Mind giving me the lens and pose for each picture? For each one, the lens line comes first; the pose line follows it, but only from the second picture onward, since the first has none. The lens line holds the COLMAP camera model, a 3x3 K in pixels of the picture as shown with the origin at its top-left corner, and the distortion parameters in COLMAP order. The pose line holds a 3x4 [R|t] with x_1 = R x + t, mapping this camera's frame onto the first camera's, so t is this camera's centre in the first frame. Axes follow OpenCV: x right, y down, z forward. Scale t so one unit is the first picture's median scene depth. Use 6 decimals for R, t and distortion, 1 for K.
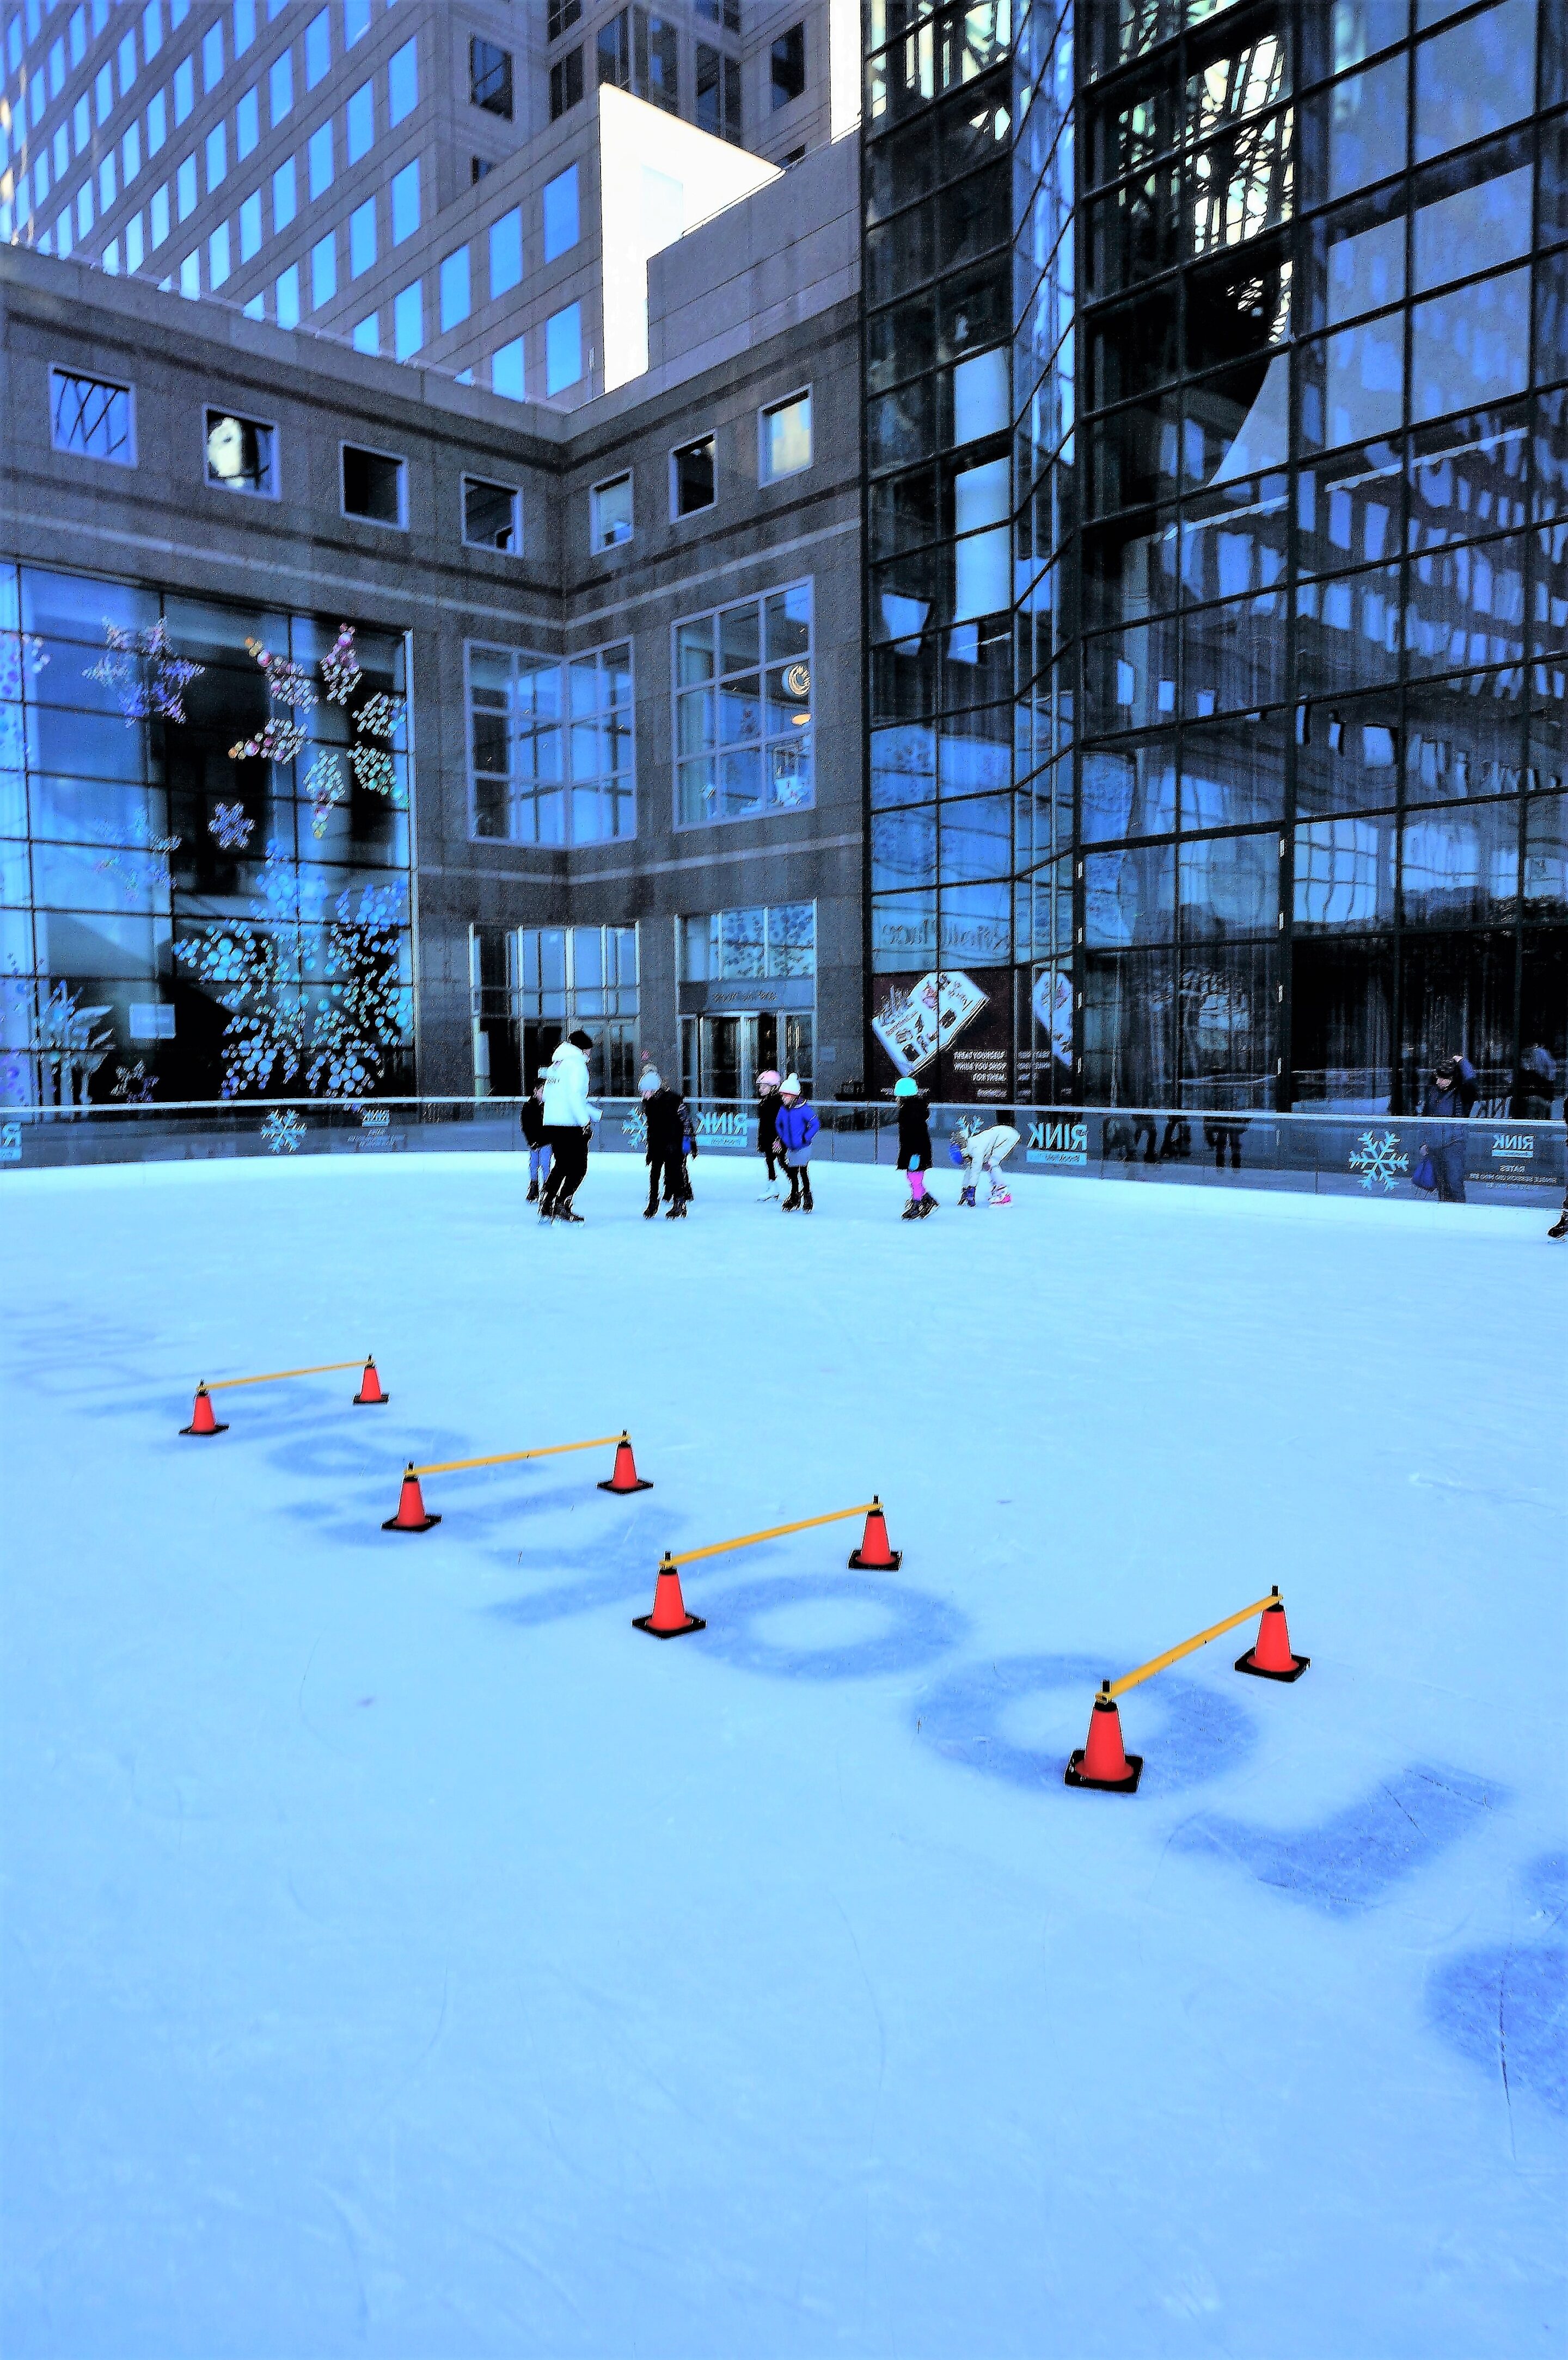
lens RADIAL K [[1555.2, 0, 785.0], [0, 1555.2, 1181.1], [0, 0, 1]] dist [-0.043198, 0.020838]
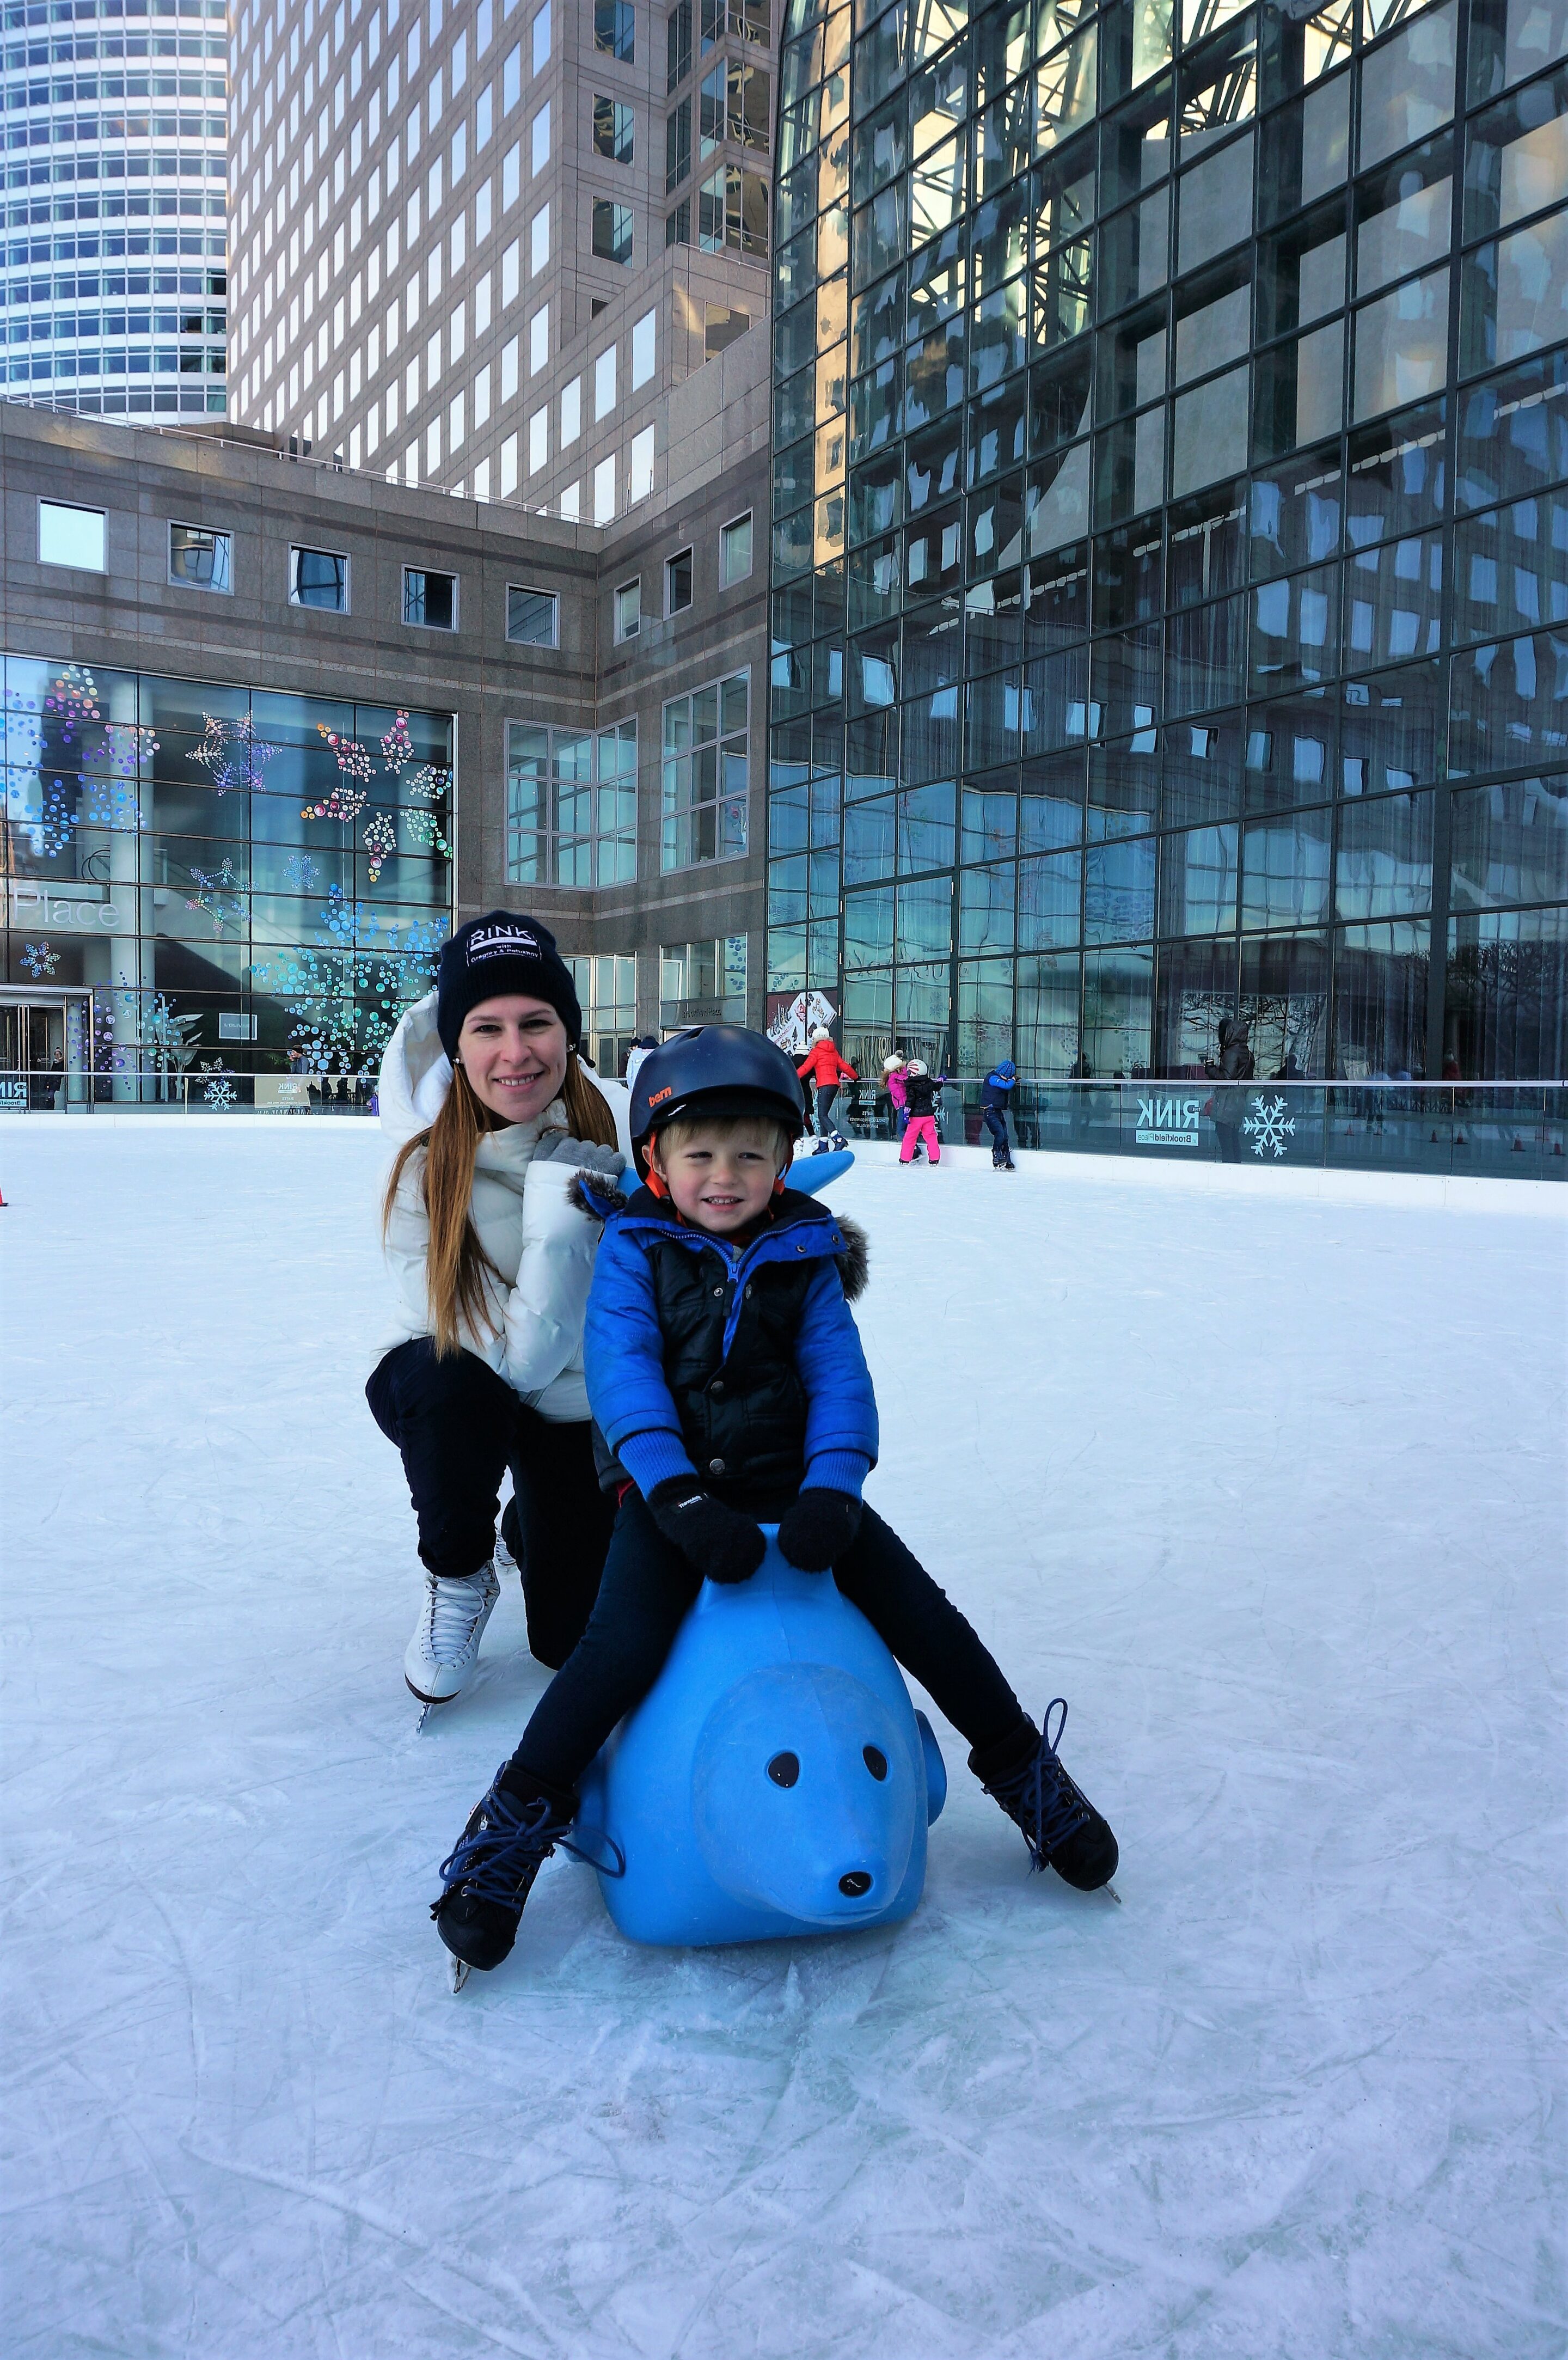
lens RADIAL K [[1555.2, 0, 783.4], [0, 1555.2, 1176.9], [0, 0, 1]] dist [-0.043198, 0.020838]
pose [[0.983517, 0.031541, -0.178043, 0.249599], [-0.036442, 0.999040, -0.024320, 0.032875], [0.177105, 0.030407, 0.983722, -0.156585]]
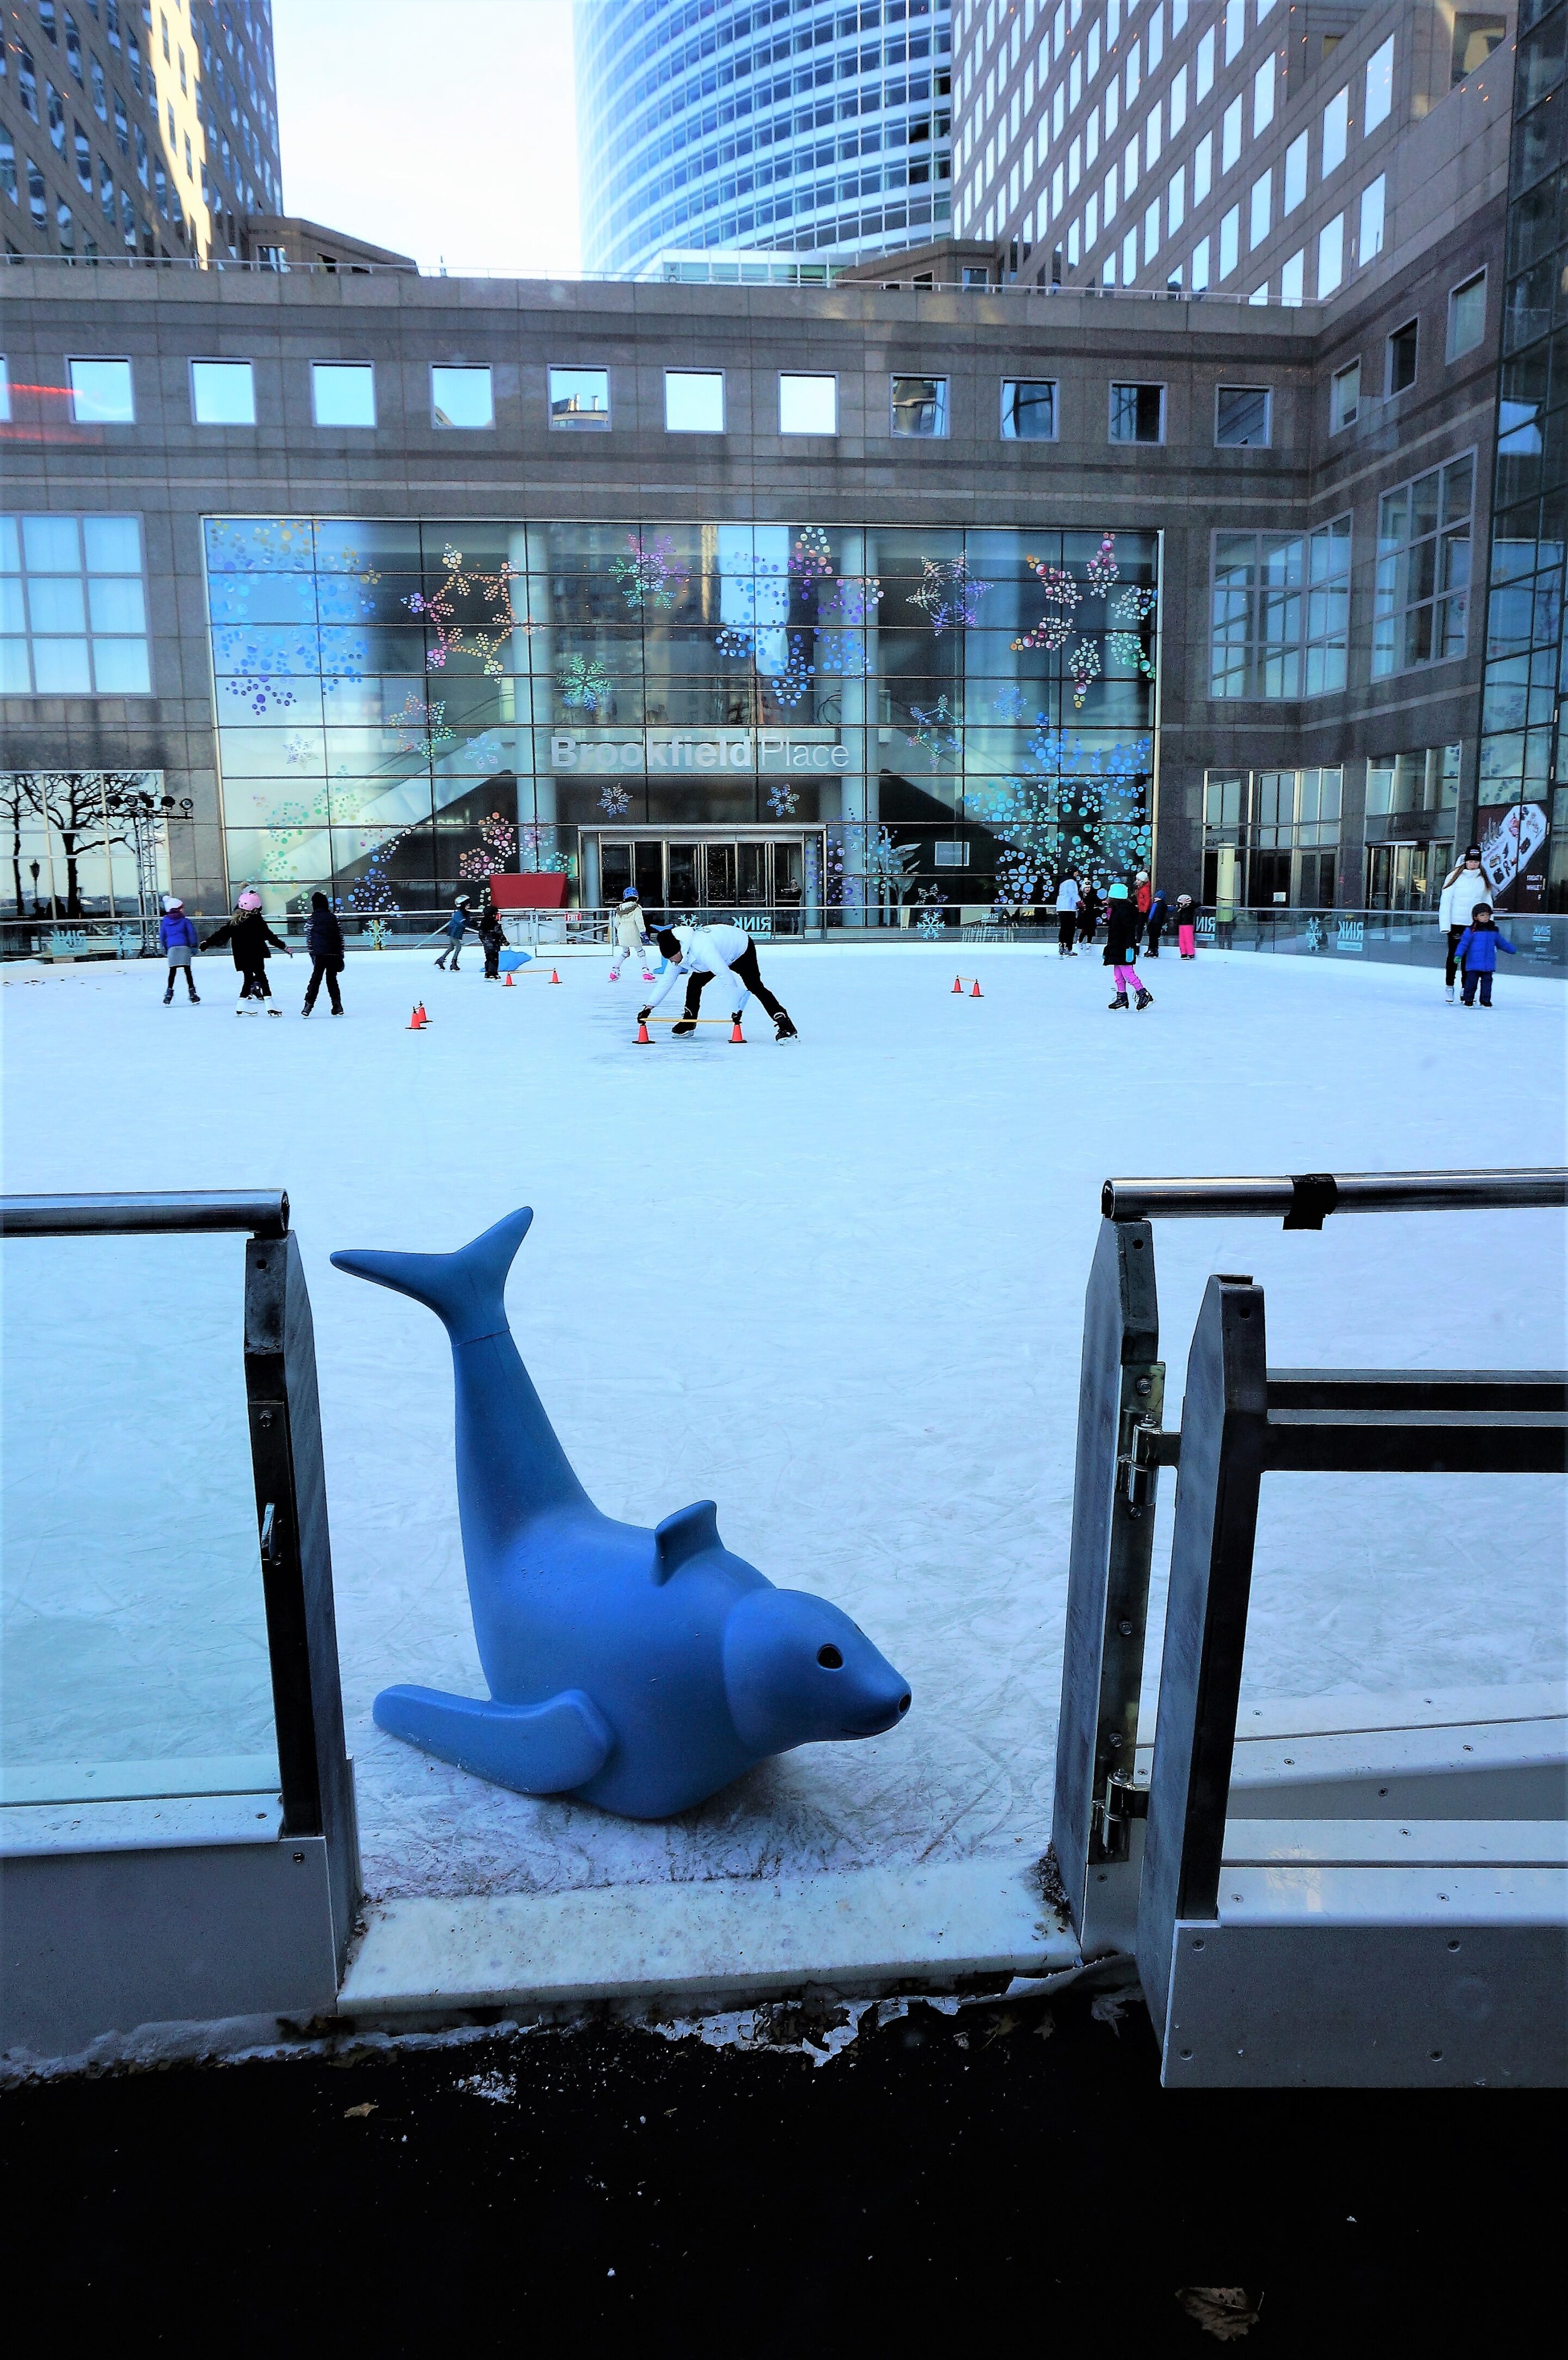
lens RADIAL K [[1555.2, 0, 808.2], [0, 1555.2, 1173.8], [0, 0, 1]] dist [-0.043198, 0.020838]
pose [[0.816215, 0.103296, -0.568439, 0.282968], [-0.045841, 0.992364, 0.114509, 0.024335], [0.575927, -0.067406, 0.814717, -0.198027]]
